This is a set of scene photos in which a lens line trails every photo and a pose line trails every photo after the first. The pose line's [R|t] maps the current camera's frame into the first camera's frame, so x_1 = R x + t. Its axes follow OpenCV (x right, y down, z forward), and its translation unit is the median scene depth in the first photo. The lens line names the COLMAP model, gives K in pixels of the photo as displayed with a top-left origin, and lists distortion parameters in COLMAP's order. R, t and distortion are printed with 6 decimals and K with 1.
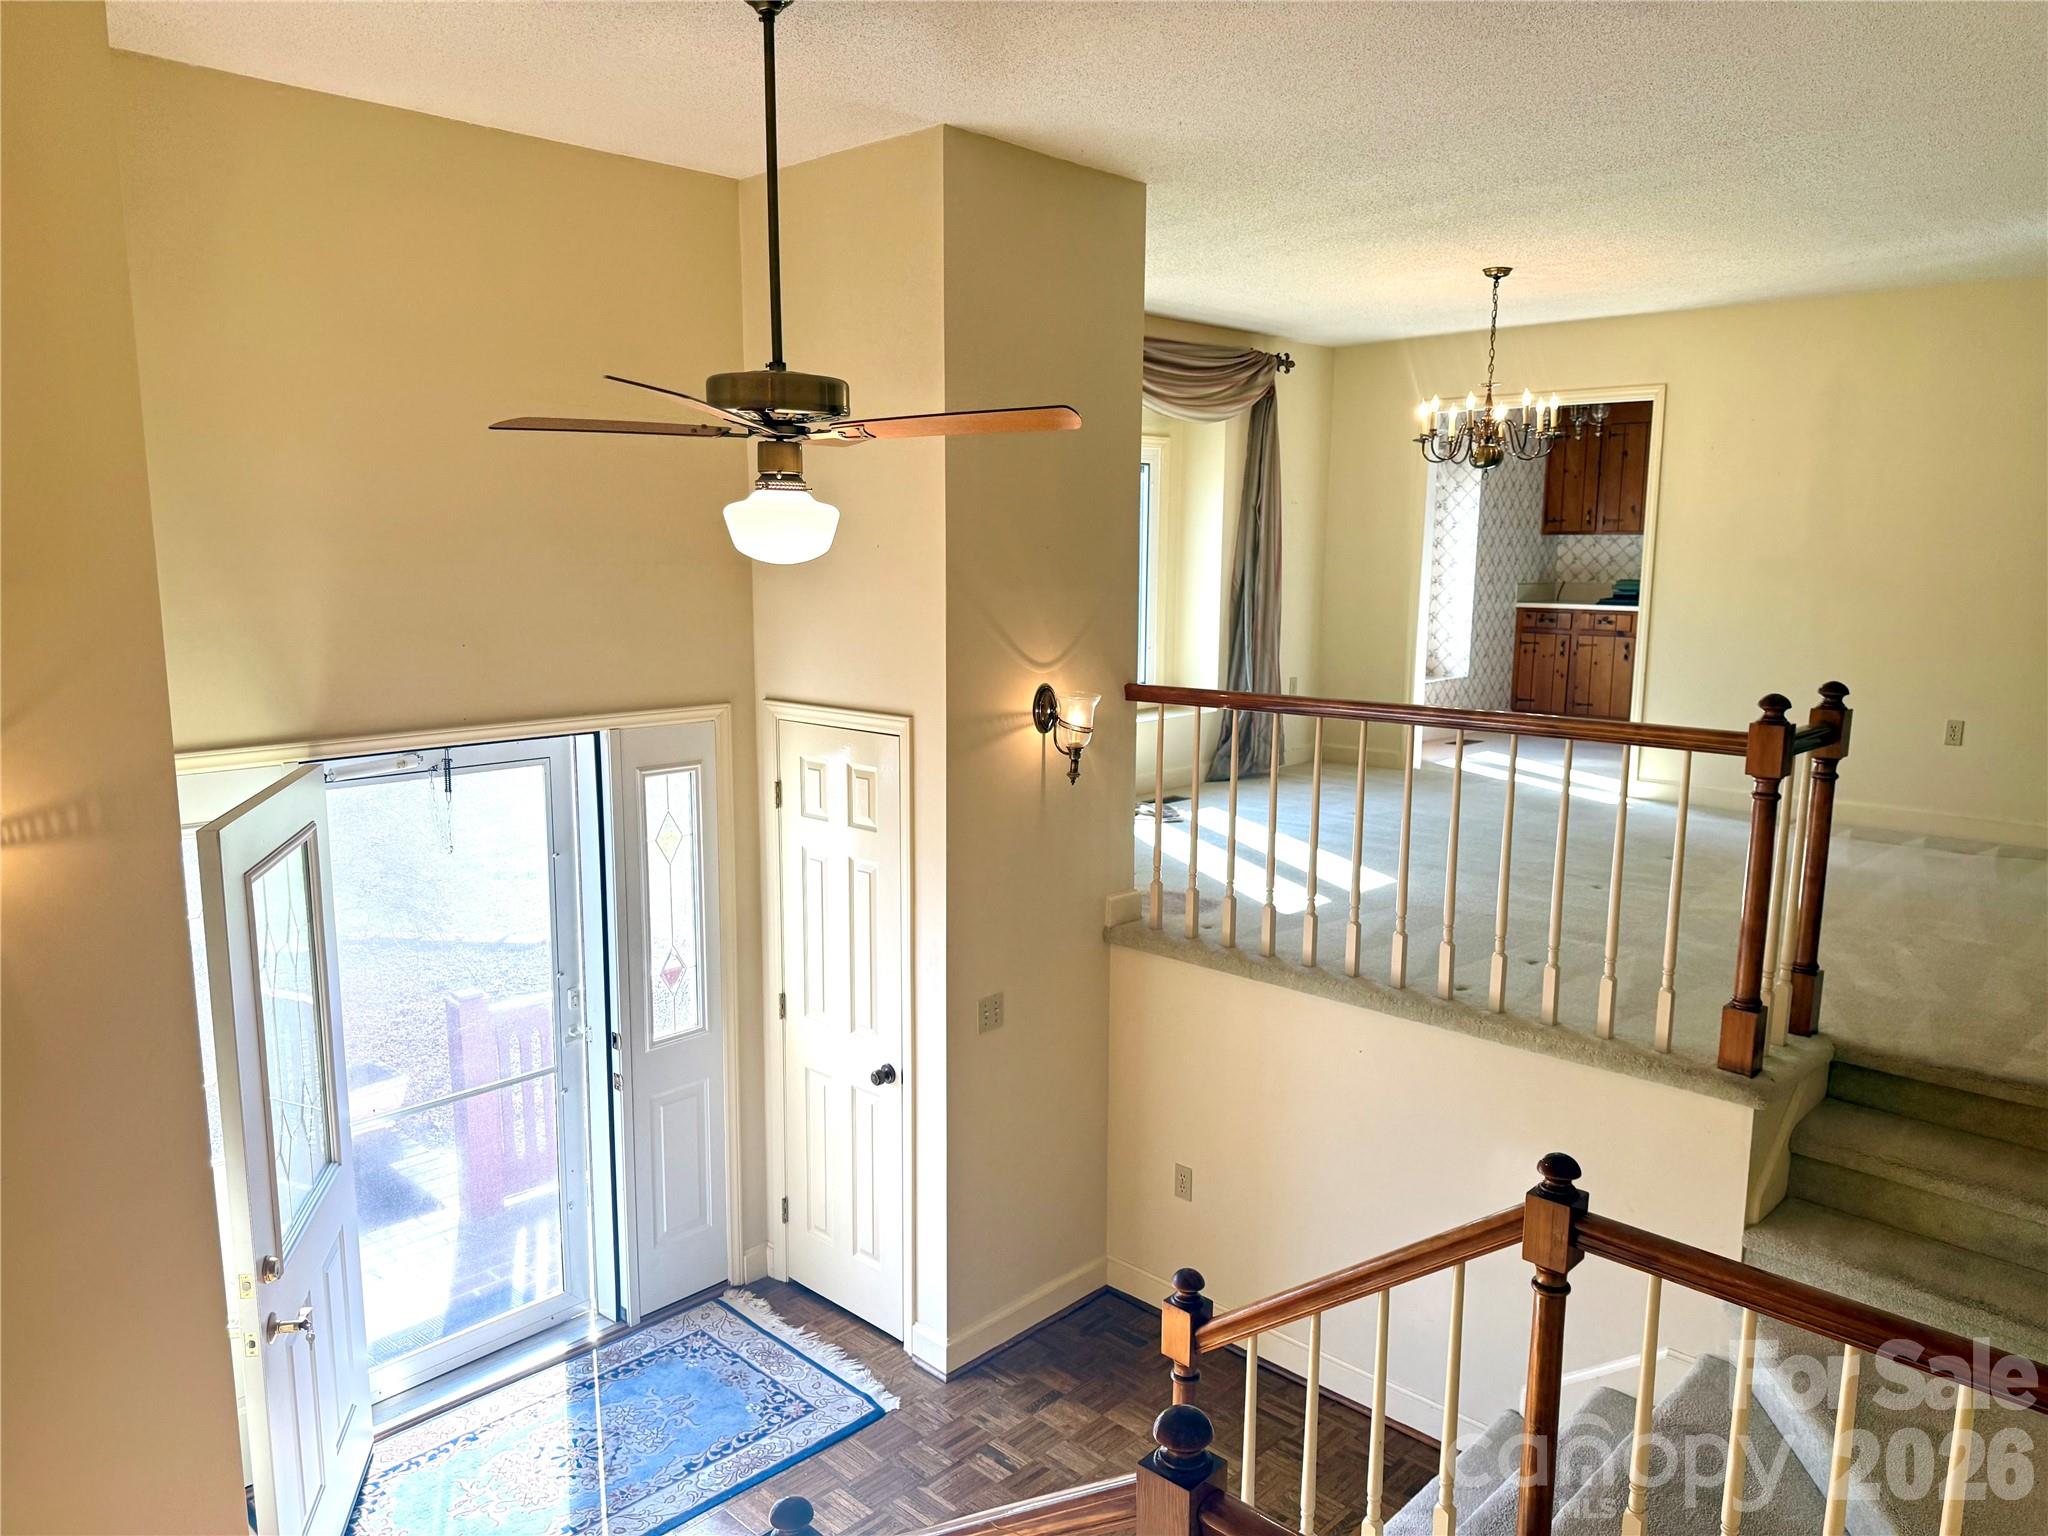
lens RADIAL K [[1424.0, 0, 1024.0], [0, 1424.0, 782.4], [0, 0, 1]] dist [0.078071, -0.068269]
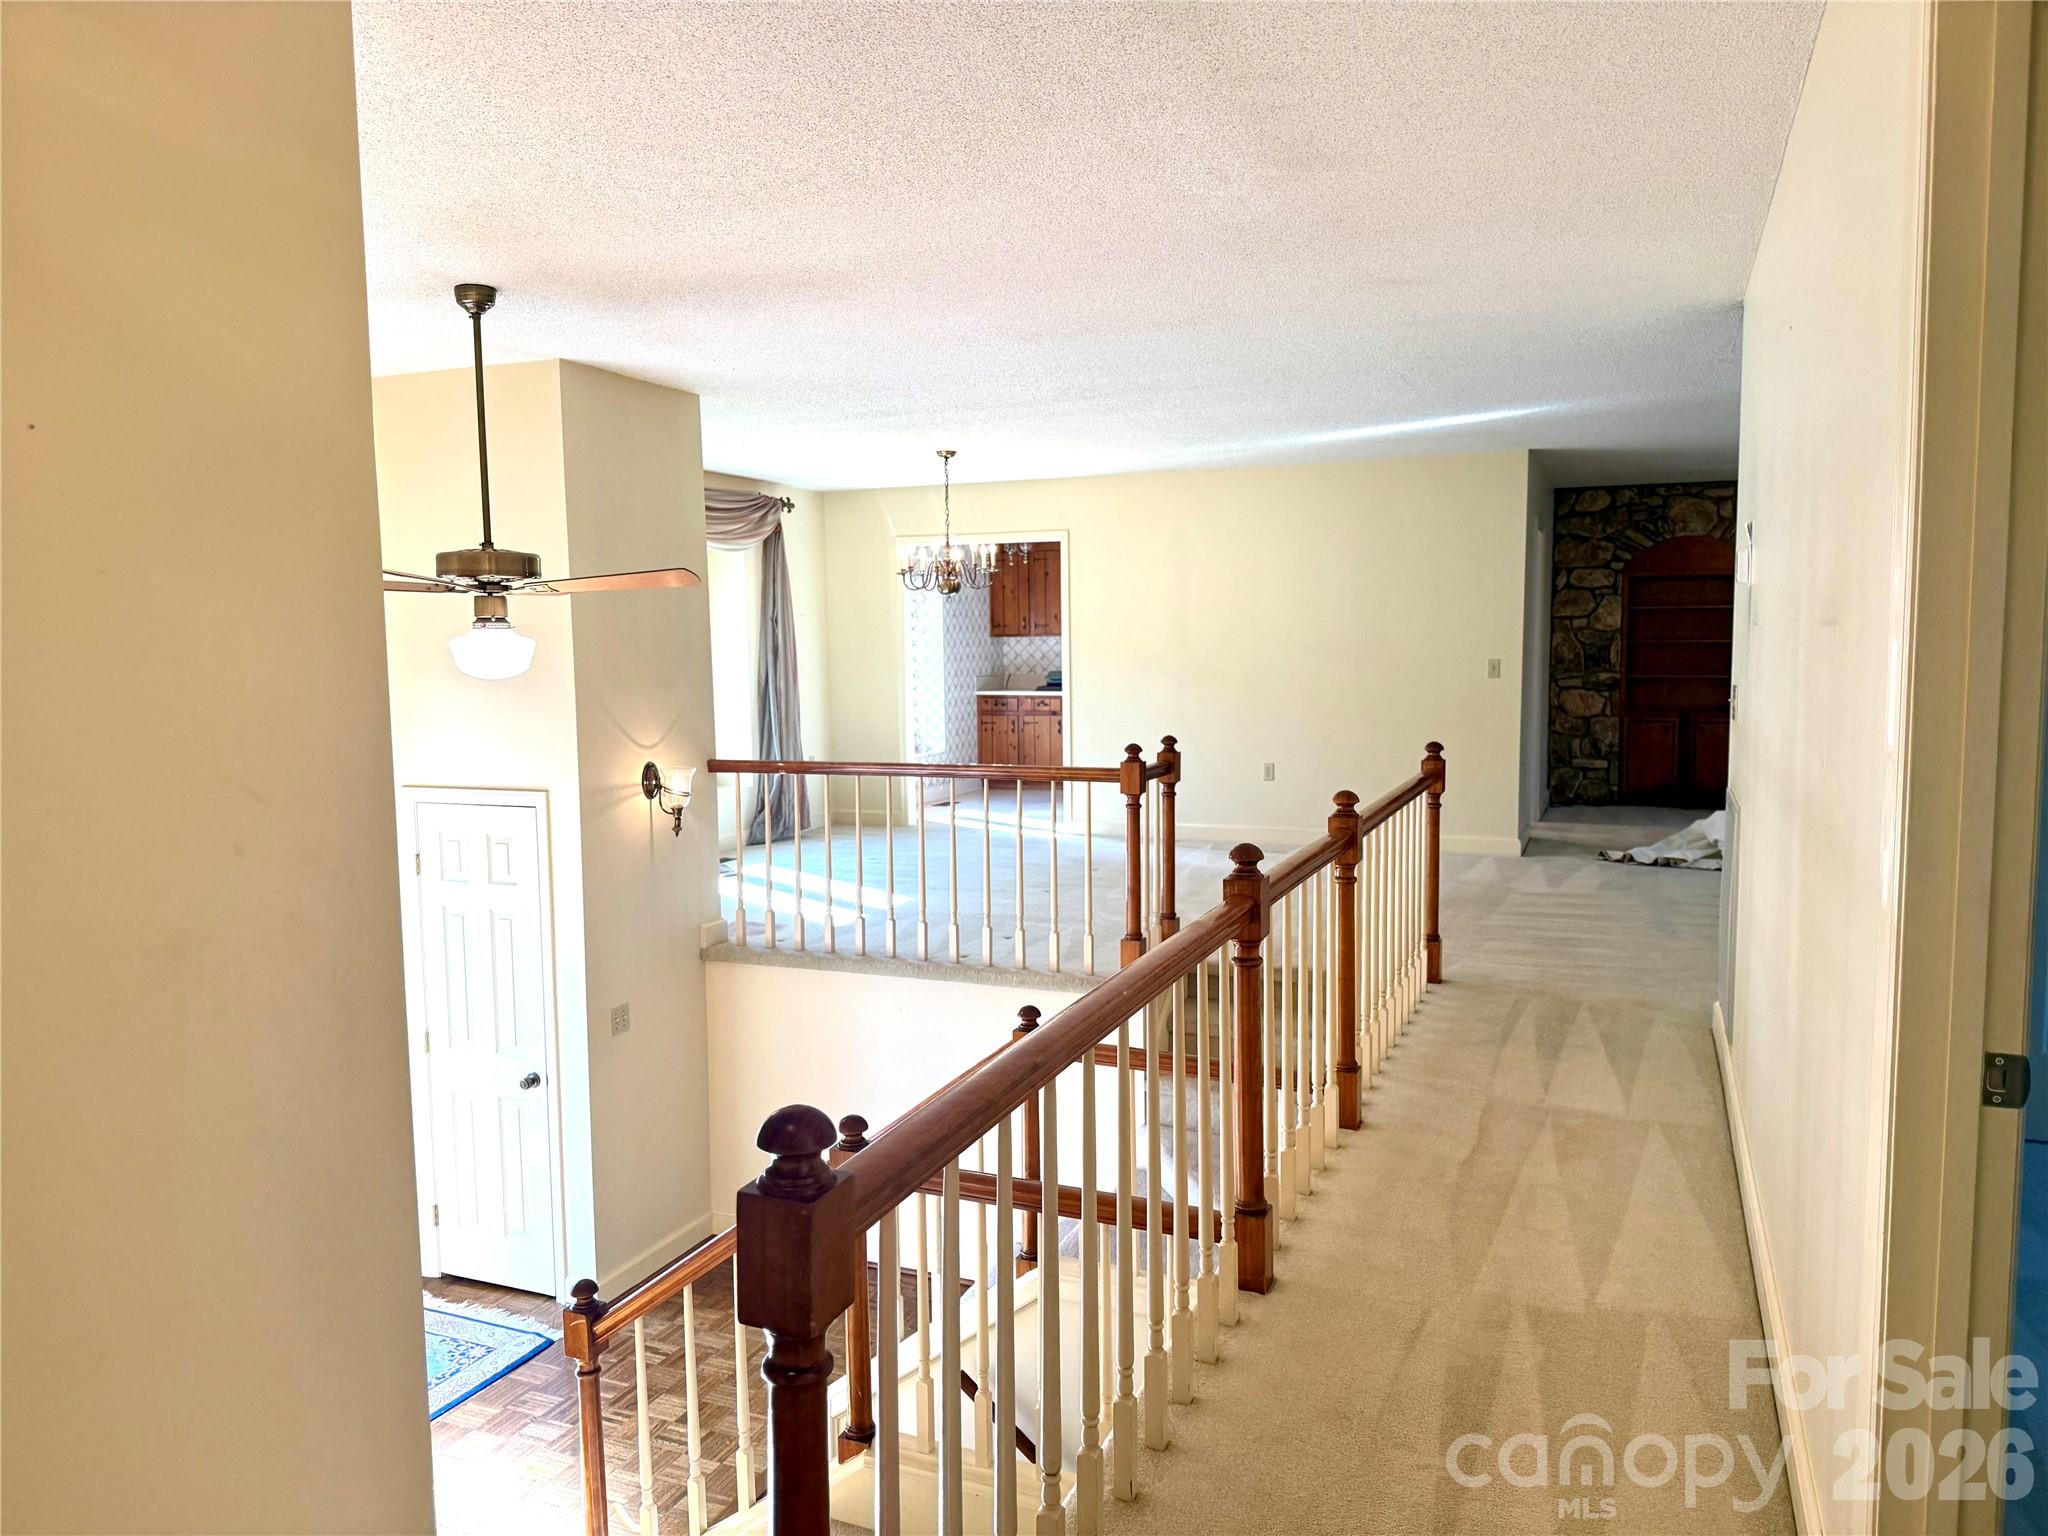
lens RADIAL K [[1424.0, 0, 1021.9], [0, 1424.0, 767.0], [0, 0, 1]] dist [0.078071, -0.068269]
pose [[0.934335, -0.048741, 0.353046, -0.127647], [0.074935, 0.995327, -0.060904, 0.040656], [-0.348428, 0.083360, 0.933622, -0.346109]]
